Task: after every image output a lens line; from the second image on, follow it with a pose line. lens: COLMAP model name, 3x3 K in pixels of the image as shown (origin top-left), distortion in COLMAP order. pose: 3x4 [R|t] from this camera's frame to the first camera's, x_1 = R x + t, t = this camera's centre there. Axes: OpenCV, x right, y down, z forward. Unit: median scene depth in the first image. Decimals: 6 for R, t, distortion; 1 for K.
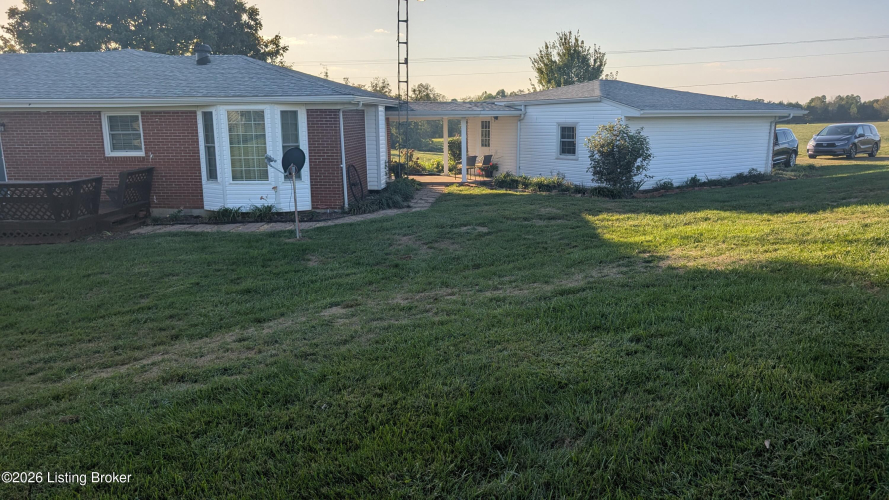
lens RADIAL K [[634.4, 0, 444.5], [0, 634.4, 250.0], [0, 0, 1]] dist [-0.010840, -0.007969]
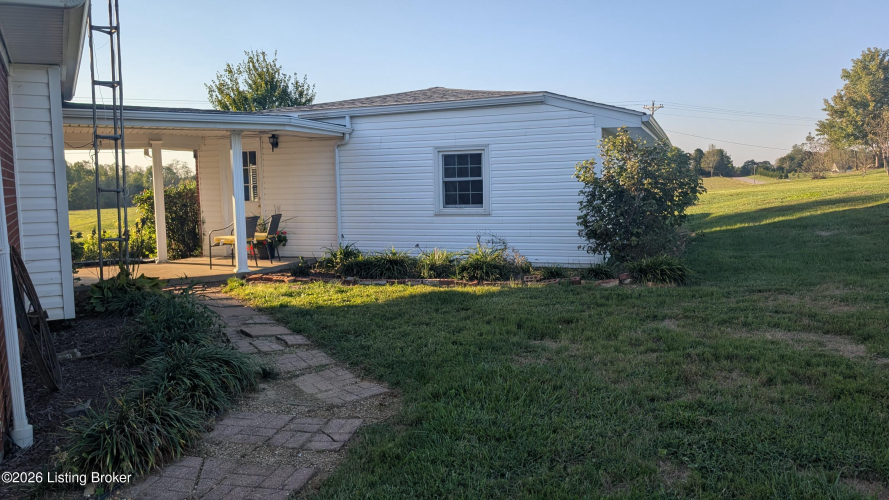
lens RADIAL K [[624.4, 0, 444.5], [0, 624.4, 250.0], [0, 0, 1]] dist [-0.001093, -0.003328]
pose [[0.797435, -0.054976, 0.600895, -0.145063], [0.124236, 0.989464, -0.074344, -0.084178], [-0.590477, 0.133938, 0.795863, 0.651018]]
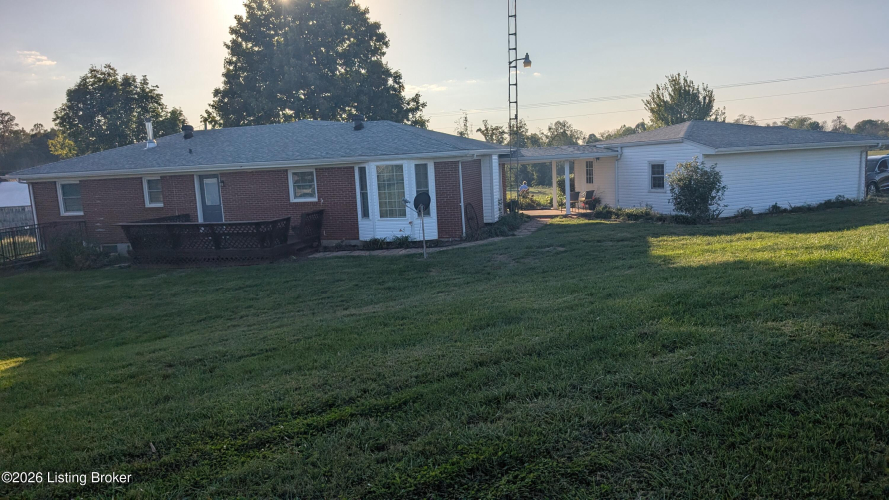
lens RADIAL K [[624.4, 0, 444.5], [0, 624.4, 250.0], [0, 0, 1]] dist [-0.001093, -0.003328]
pose [[0.975677, -0.014051, -0.218761, 0.068324], [0.001806, 0.998425, -0.056078, 0.026174], [0.219205, 0.054319, 0.974166, -0.199245]]
